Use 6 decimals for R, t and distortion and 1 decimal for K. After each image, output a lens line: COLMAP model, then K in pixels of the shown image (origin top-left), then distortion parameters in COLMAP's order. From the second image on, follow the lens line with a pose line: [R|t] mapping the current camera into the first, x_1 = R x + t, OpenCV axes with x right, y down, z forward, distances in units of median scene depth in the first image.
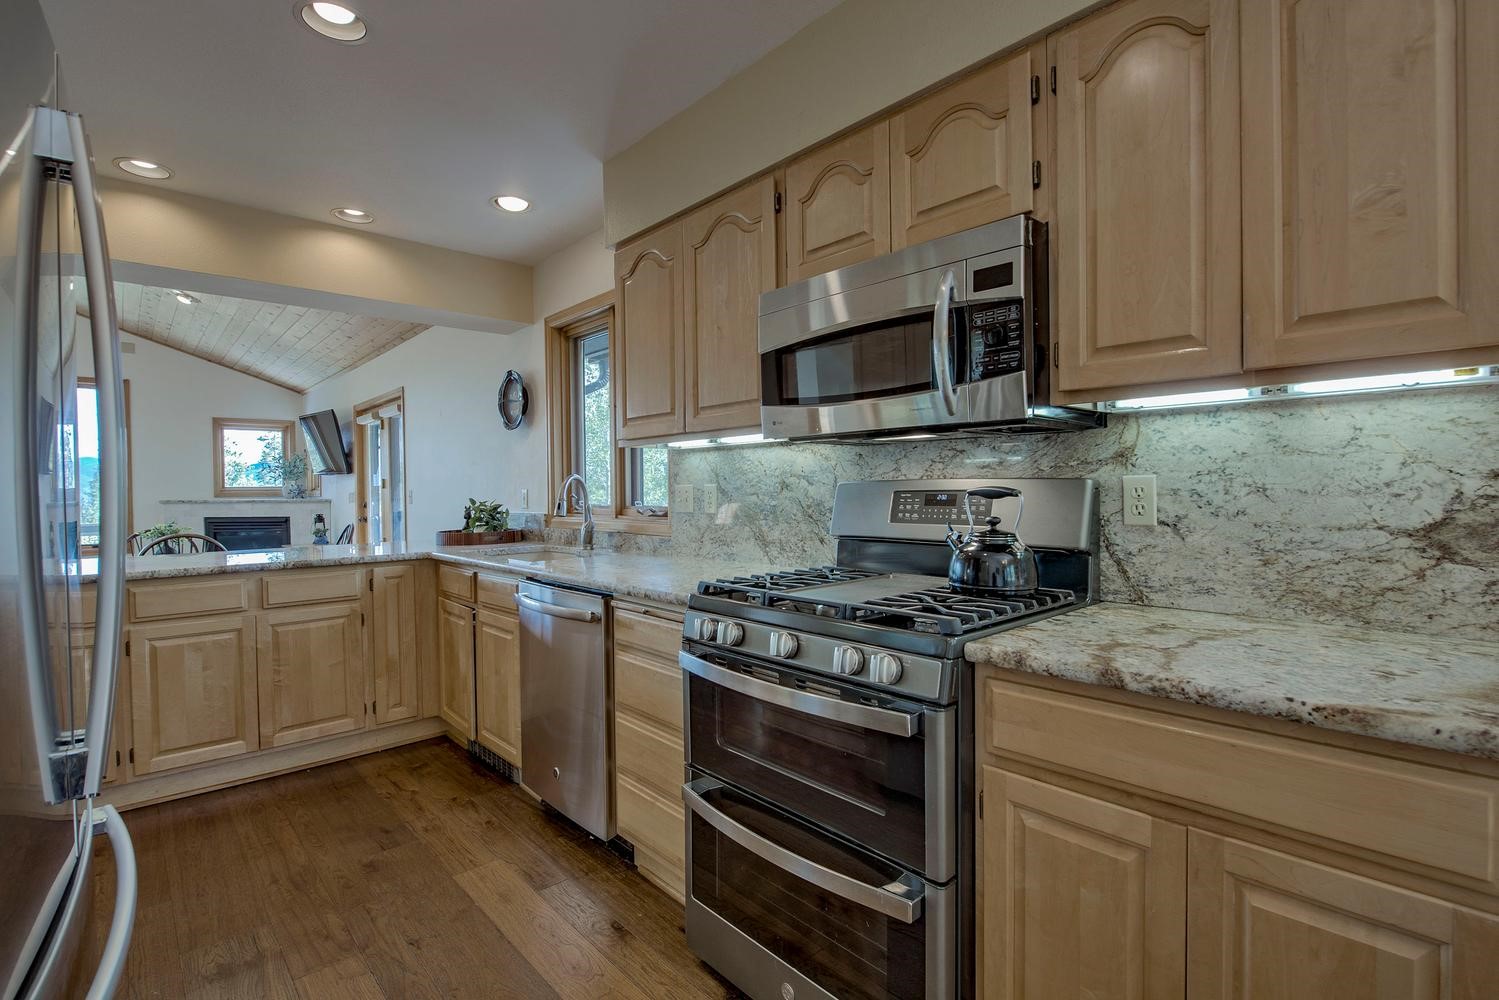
lens RADIAL K [[687.9, 0, 749.5], [0, 687.9, 500.0], [0, 0, 1]] dist [-0.007821, -0.000376]
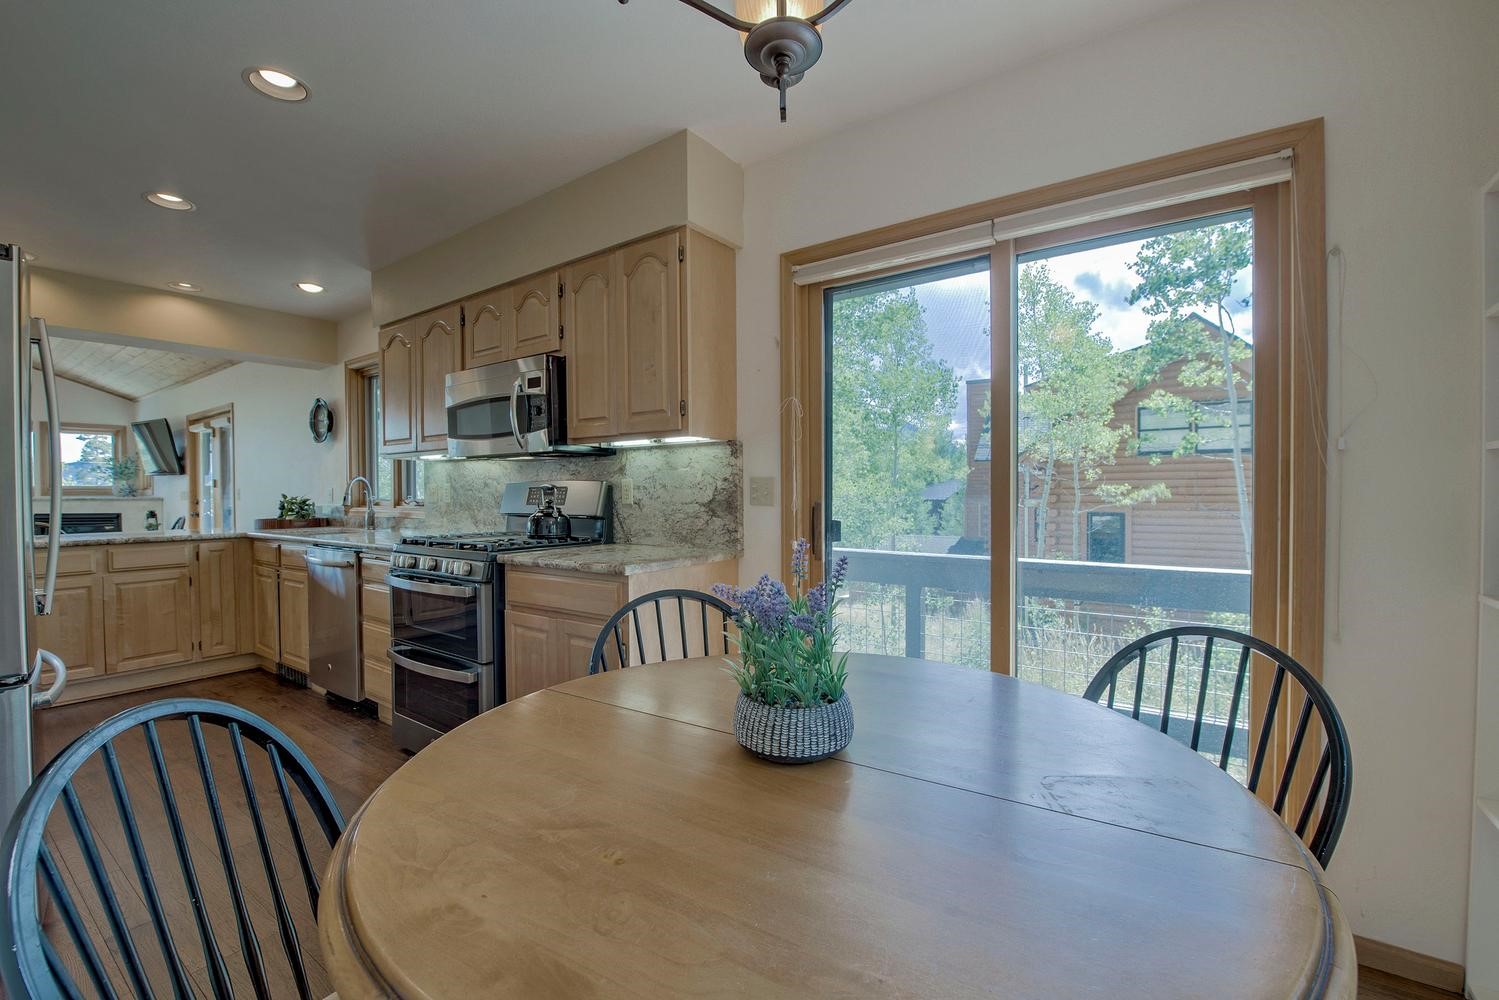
lens RADIAL K [[622.1, 0, 741.6], [0, 622.1, 500.8], [0, 0, 1]] dist [-0.021658, -0.000297]
pose [[0.977618, 0.001664, 0.210383, 0.283054], [-0.001077, 0.999995, -0.002904, 0.017560], [-0.210387, 0.002613, 0.977615, -0.470985]]
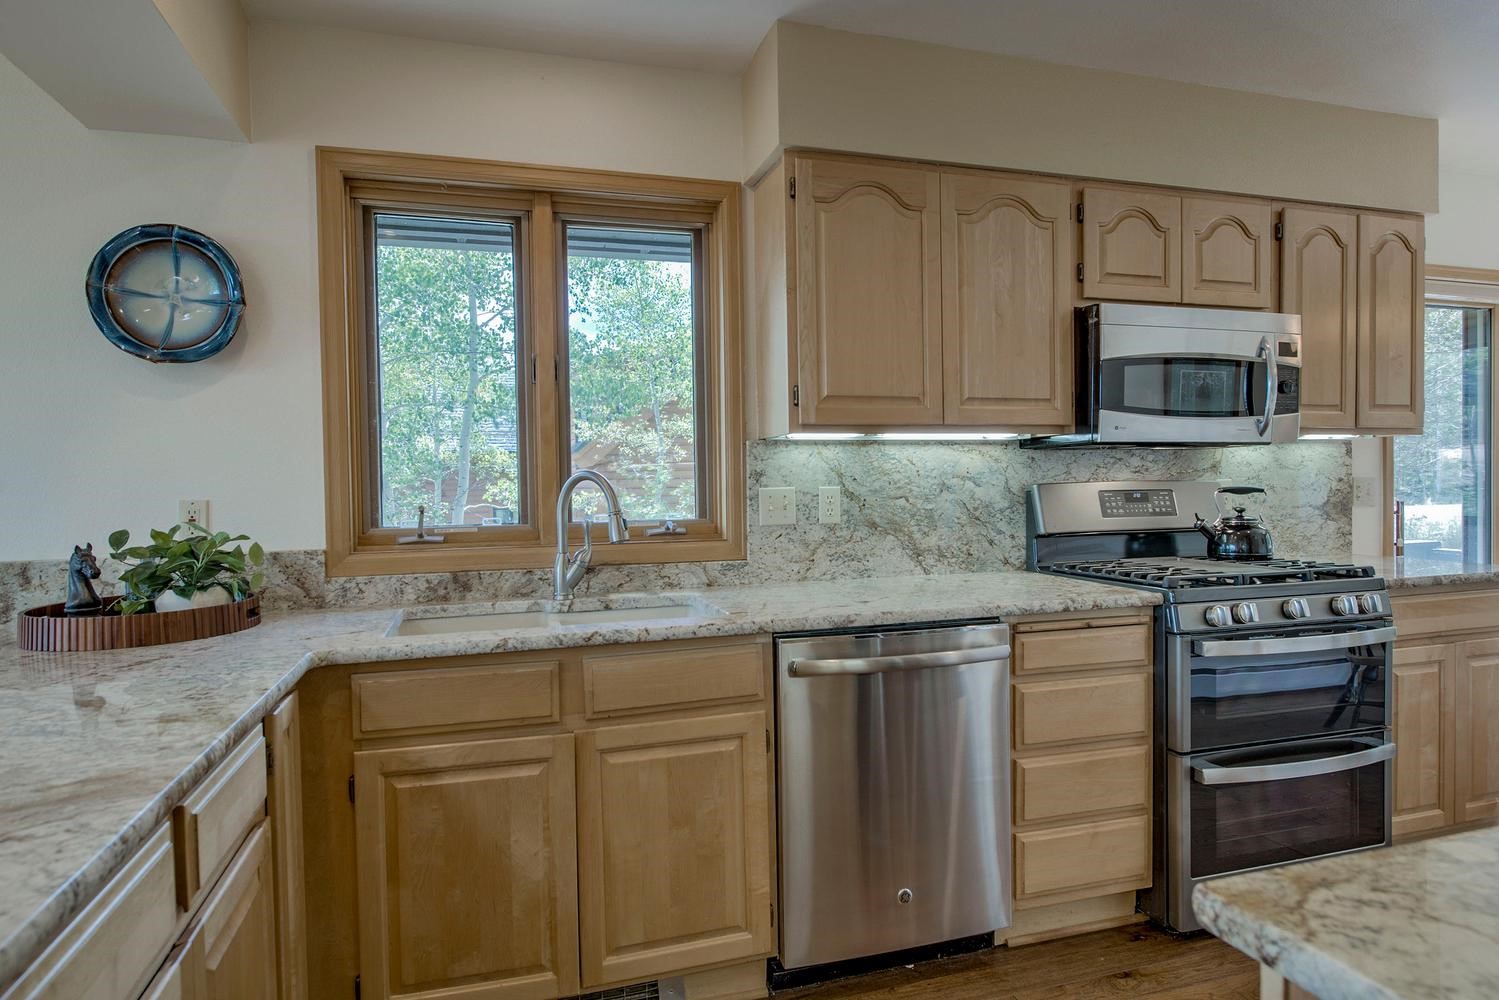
lens RADIAL K [[851.4, 0, 749.5], [0, 851.4, 500.0], [0, 0, 1]] dist [0.003199, 0.000805]
pose [[0.432364, -0.012315, 0.901615, -0.941016], [0.025814, 0.999666, 0.001276, -0.010363], [-0.901330, 0.022723, 0.432538, 0.629660]]
